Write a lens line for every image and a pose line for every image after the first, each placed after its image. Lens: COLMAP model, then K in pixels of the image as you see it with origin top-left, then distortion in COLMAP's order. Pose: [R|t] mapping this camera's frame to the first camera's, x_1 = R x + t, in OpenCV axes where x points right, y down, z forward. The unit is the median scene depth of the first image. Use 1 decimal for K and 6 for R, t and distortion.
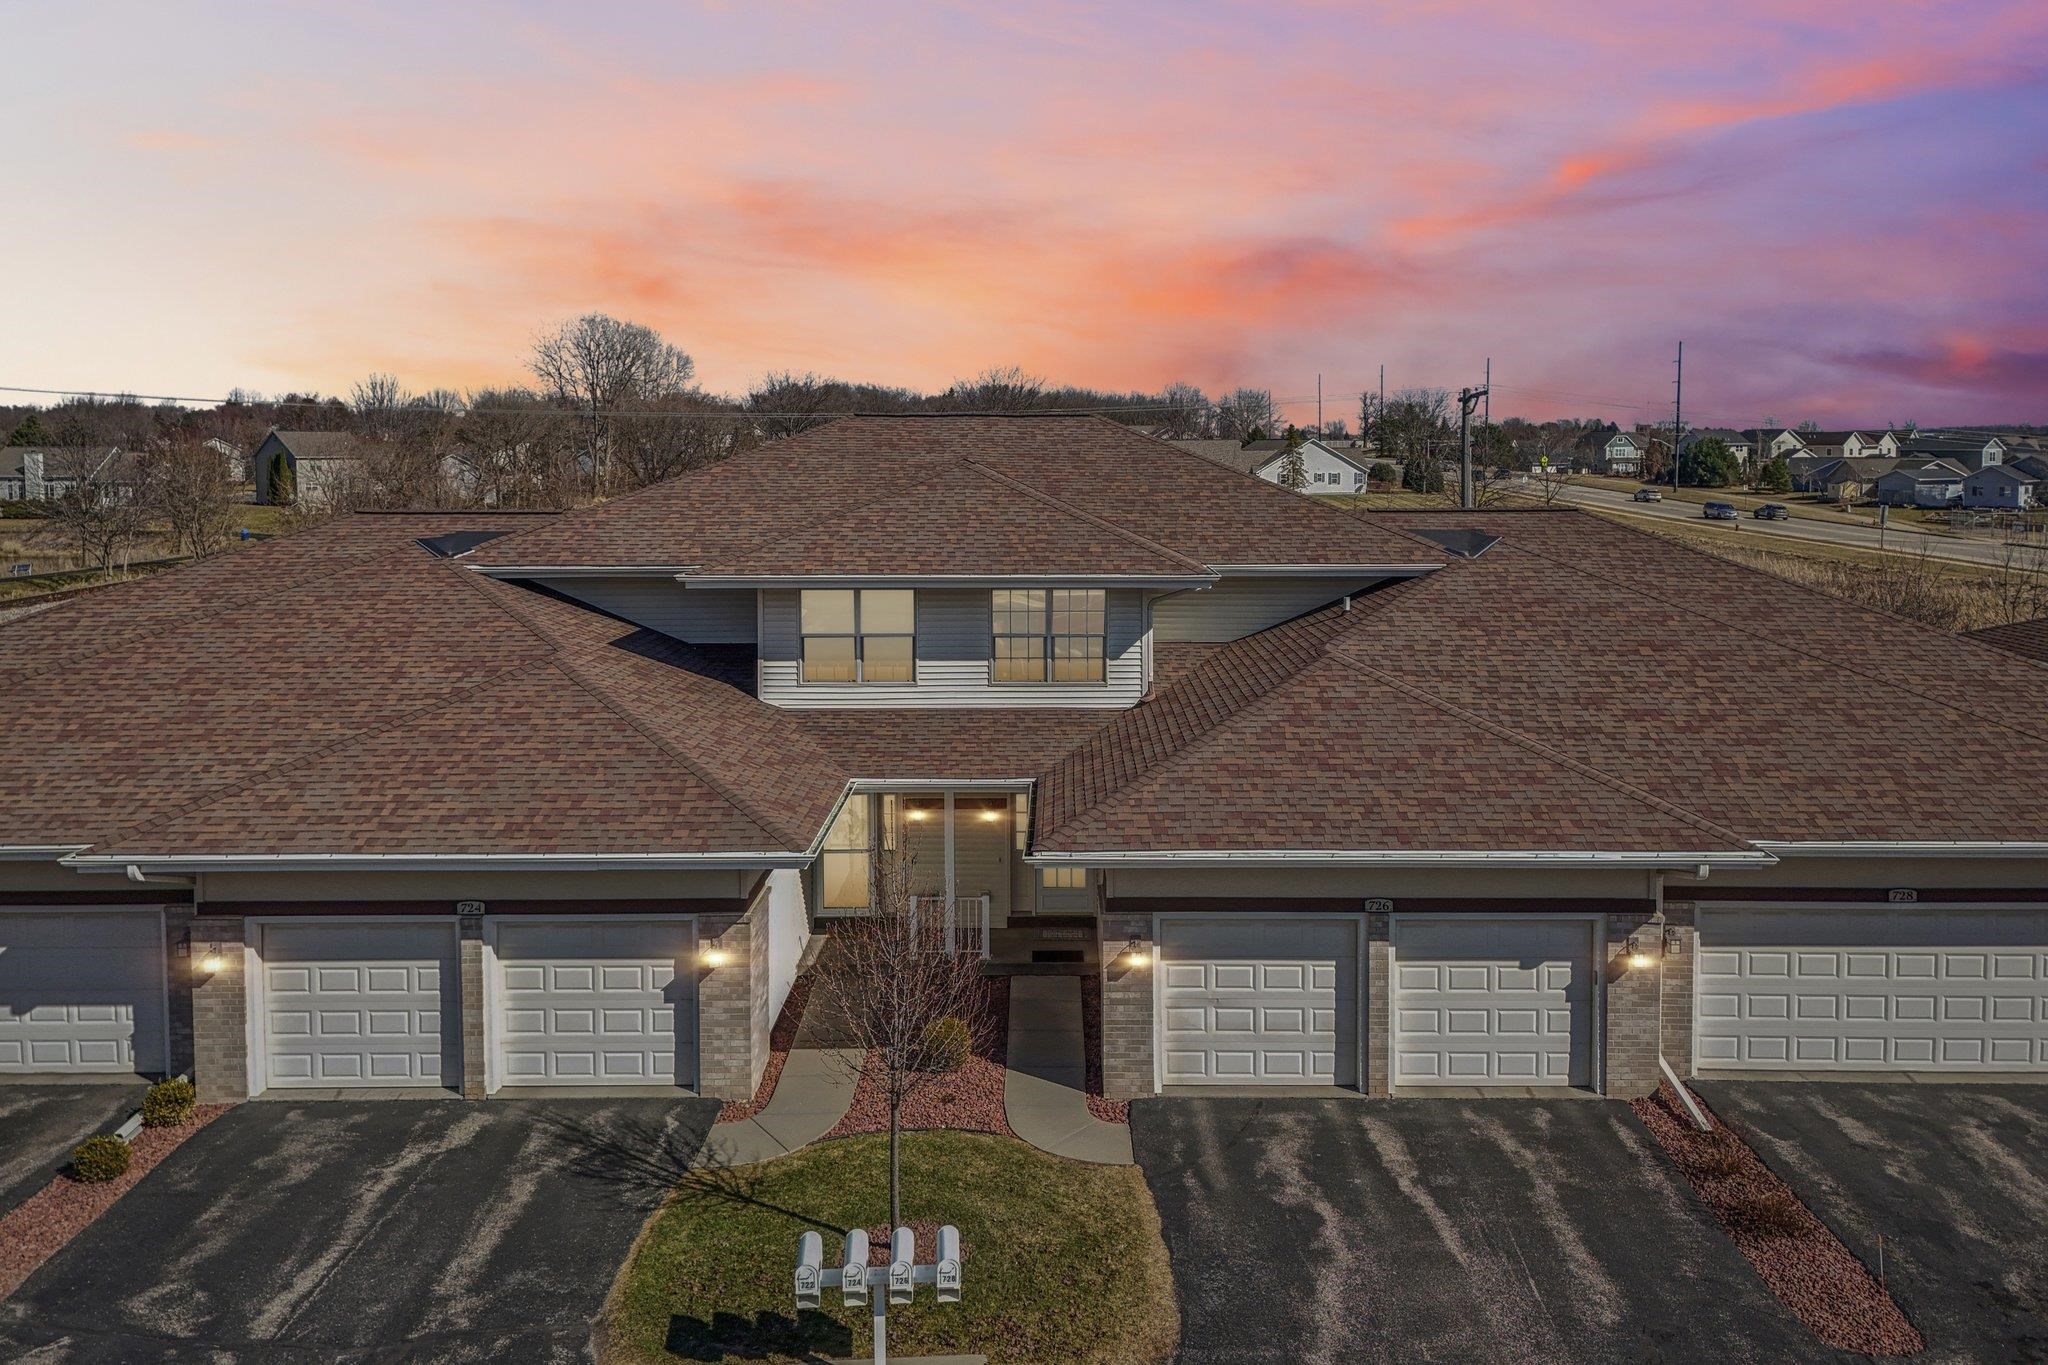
lens RADIAL K [[1503.3, 0, 990.6], [0, 1503.3, 526.3], [0, 0, 1]] dist [0.075757, -0.058128]
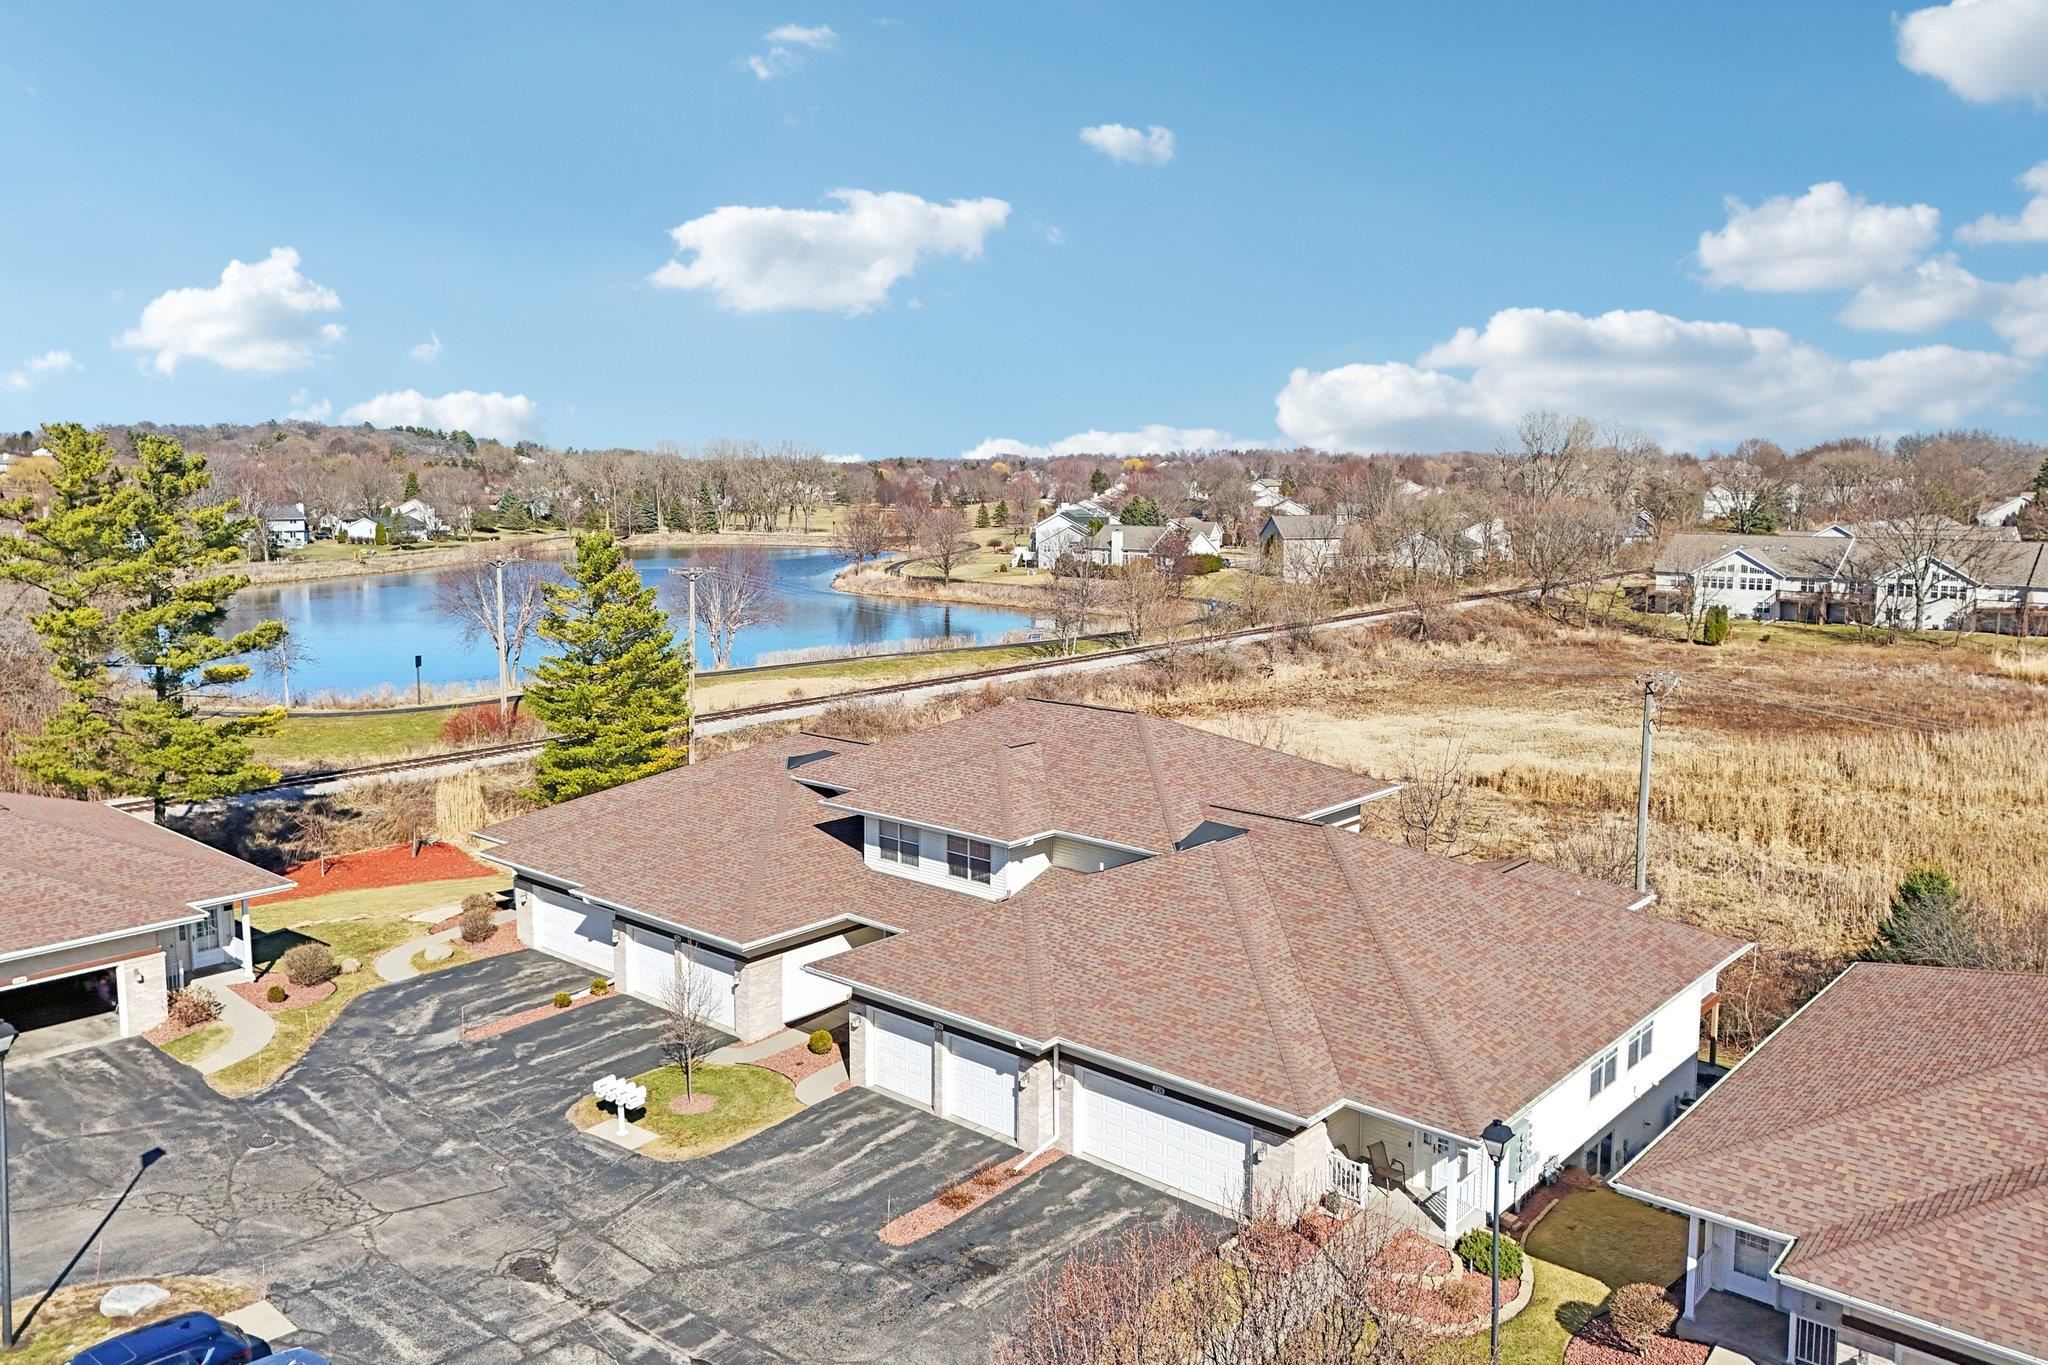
lens RADIAL K [[1447.7, 0, 1028.3], [0, 1447.7, 589.3], [0, 0, 1]] dist [0.039313, -0.001438]
pose [[0.765714, 0.050697, -0.641180, 1.591958], [-0.036184, 0.998705, 0.035754, -0.421720], [0.642162, -0.004177, 0.766557, -0.444490]]
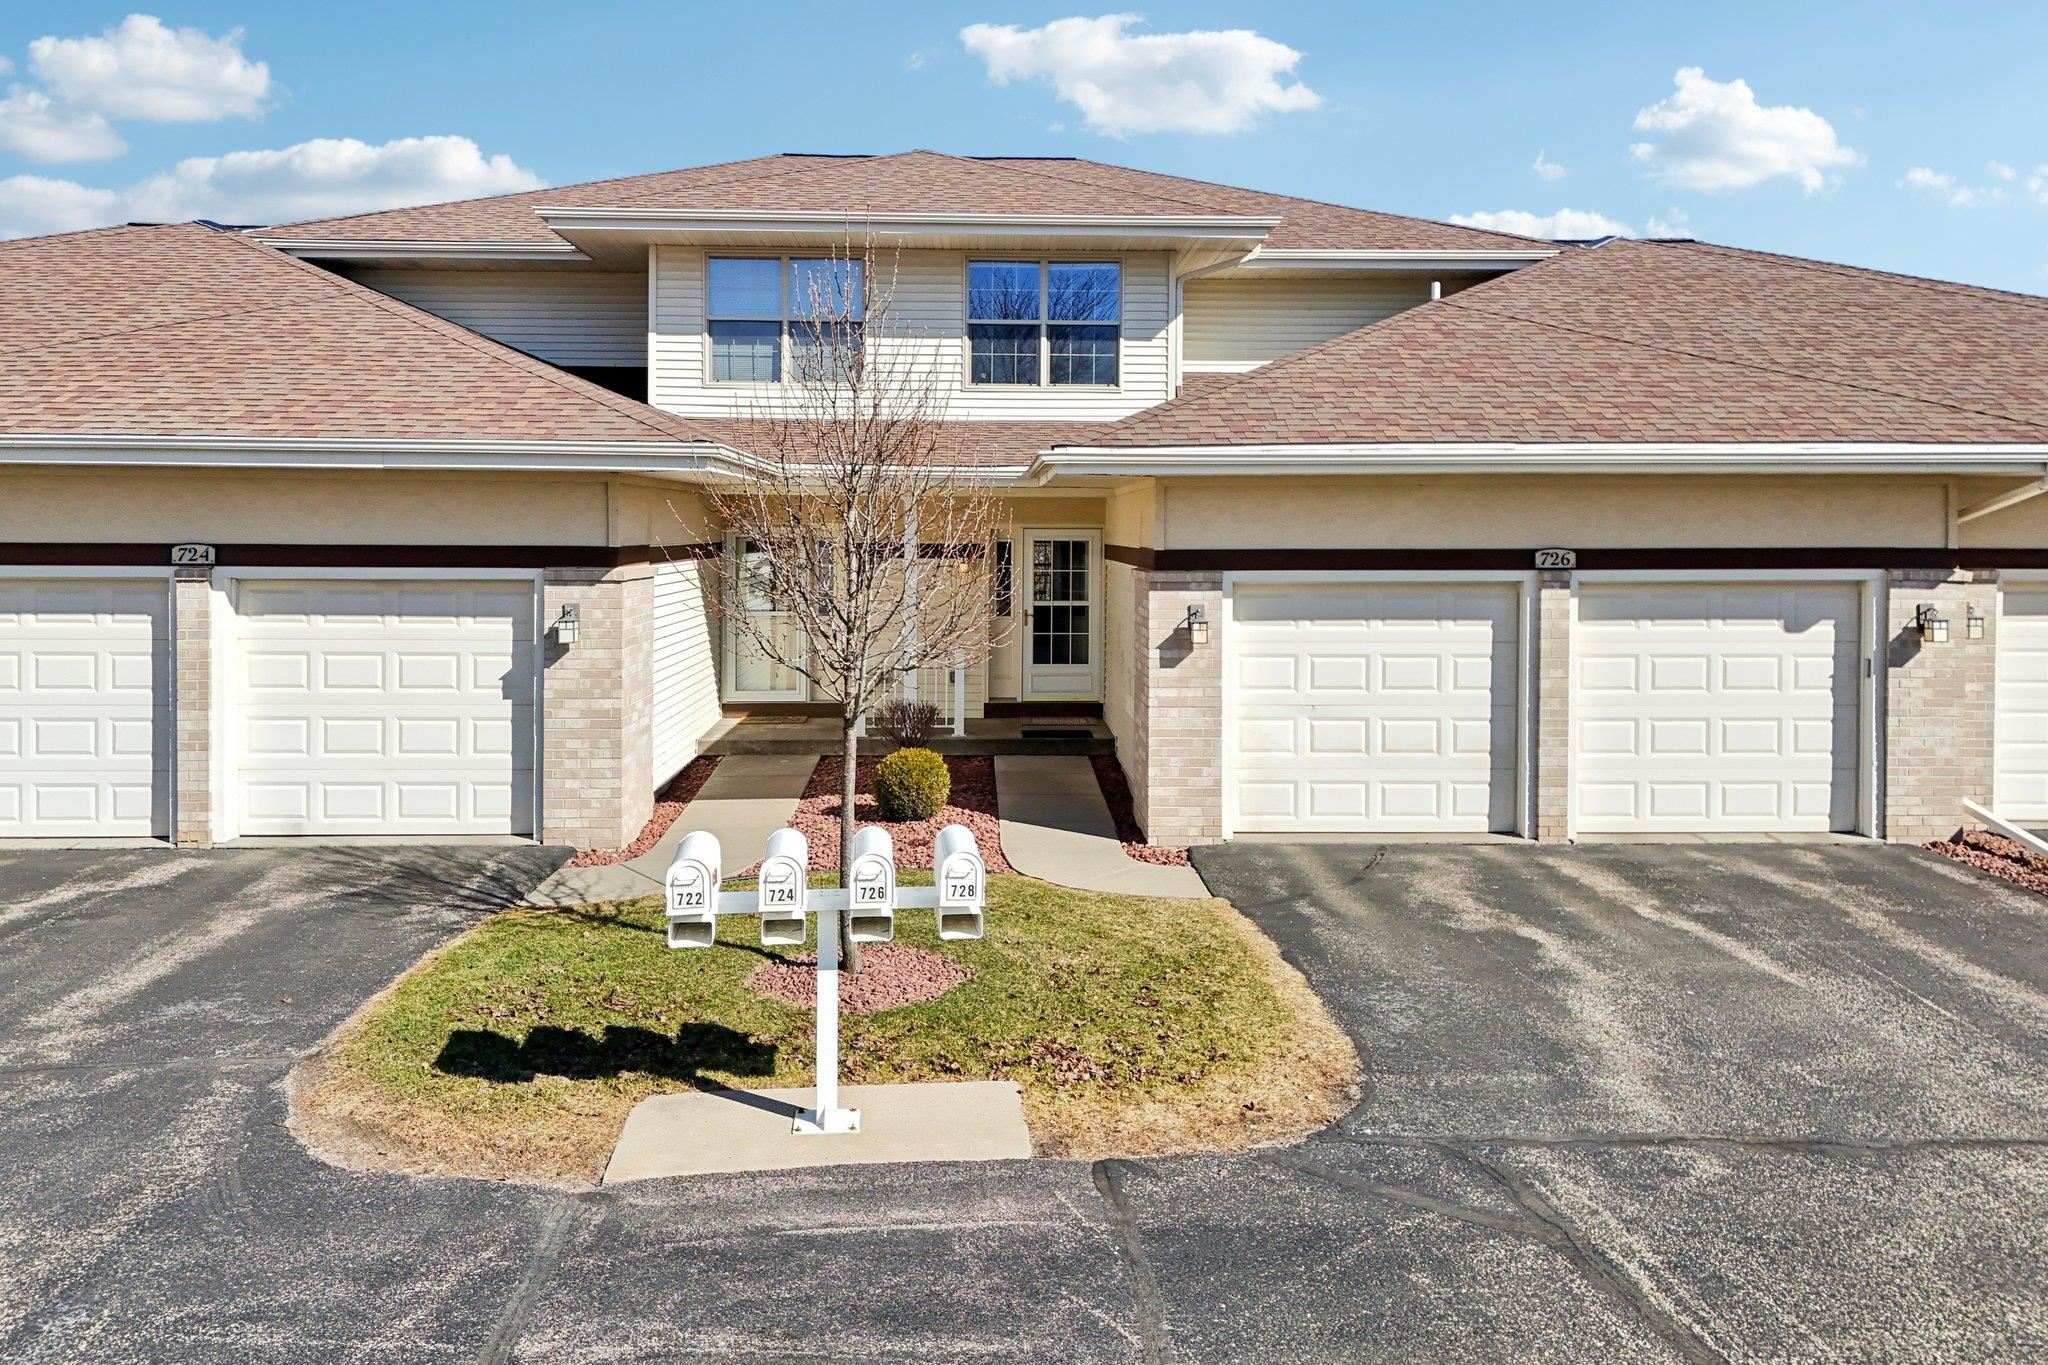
lens RADIAL K [[1501.4, 0, 972.9], [0, 1501.4, 541.9], [0, 0, 1]] dist [0.077459, -0.062601]
pose [[0.999156, 0.010488, 0.039727, -0.031436], [-0.008653, 0.998901, -0.046064, 0.274942], [-0.040166, 0.045681, 0.998148, 0.330530]]
